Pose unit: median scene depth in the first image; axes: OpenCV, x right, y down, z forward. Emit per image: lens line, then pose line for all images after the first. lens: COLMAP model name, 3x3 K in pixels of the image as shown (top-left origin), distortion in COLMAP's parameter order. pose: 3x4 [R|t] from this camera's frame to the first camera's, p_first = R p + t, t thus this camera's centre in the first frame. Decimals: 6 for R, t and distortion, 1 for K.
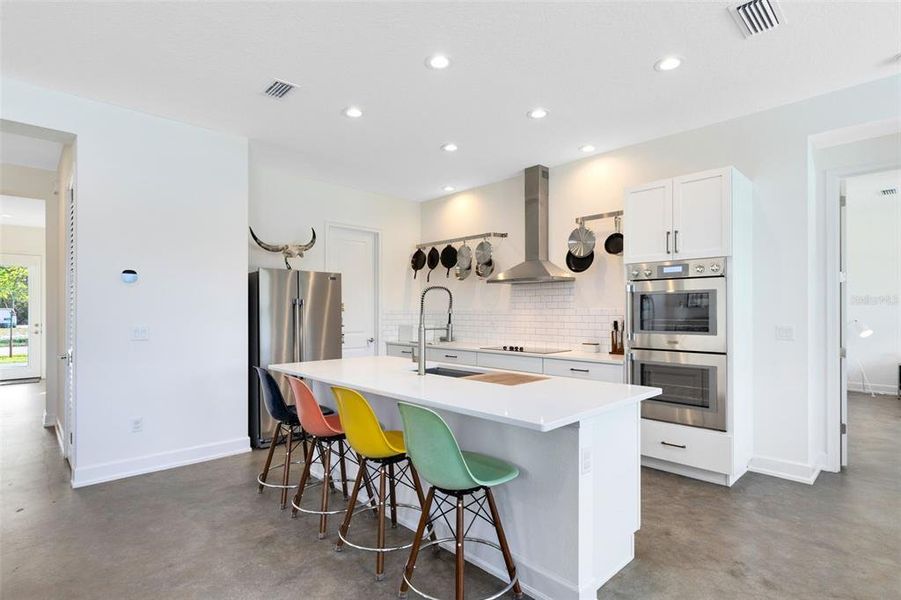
lens RADIAL K [[423.6, 0, 452.1], [0, 423.6, 308.4], [0, 0, 1]] dist [0.001073, 0.000106]
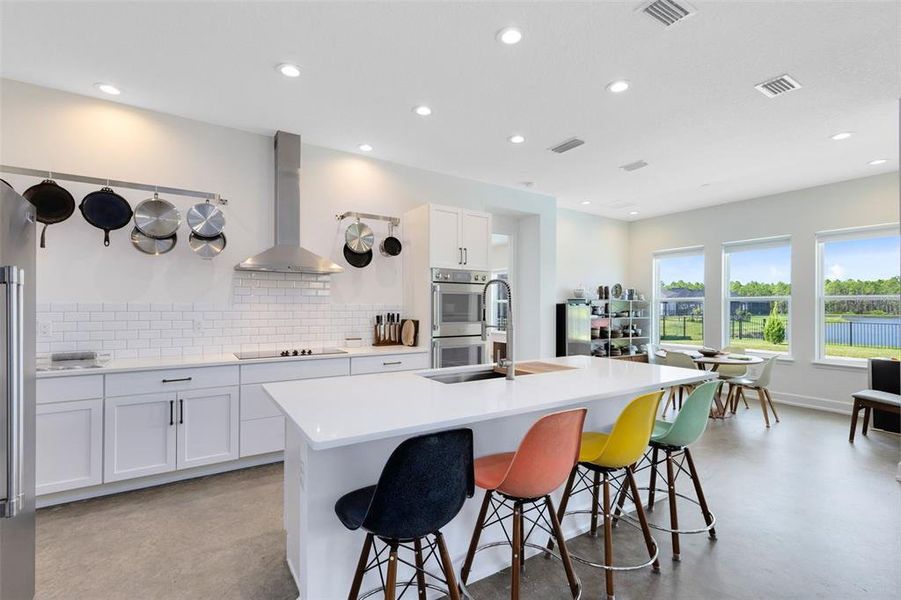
lens RADIAL K [[406.5, 0, 453.1], [0, 406.5, 303.6], [0, 0, 1]] dist [0.002322, 0.000445]
pose [[0.183445, 0.006430, 0.983009, -0.567252], [-0.006008, 0.999967, -0.005420, 0.003475], [-0.983012, -0.004912, 0.183478, 0.565082]]
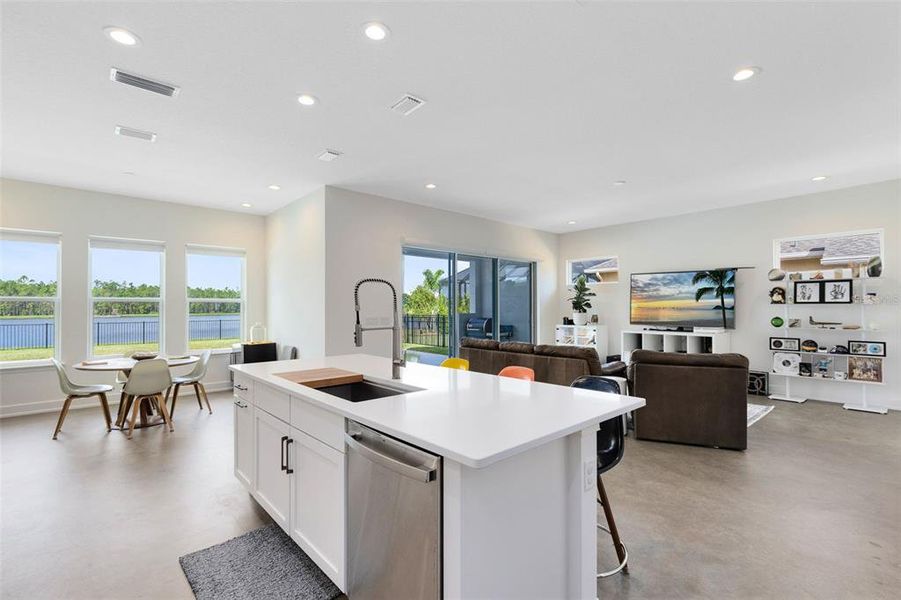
lens RADIAL K [[406.5, 0, 453.1], [0, 406.5, 303.6], [0, 0, 1]] dist [0.002322, 0.000445]
pose [[-0.999805, 0.003003, 0.019505, -0.136556], [0.002797, 0.999941, -0.010541, 0.001663], [-0.019536, -0.010484, -0.999754, 1.104880]]
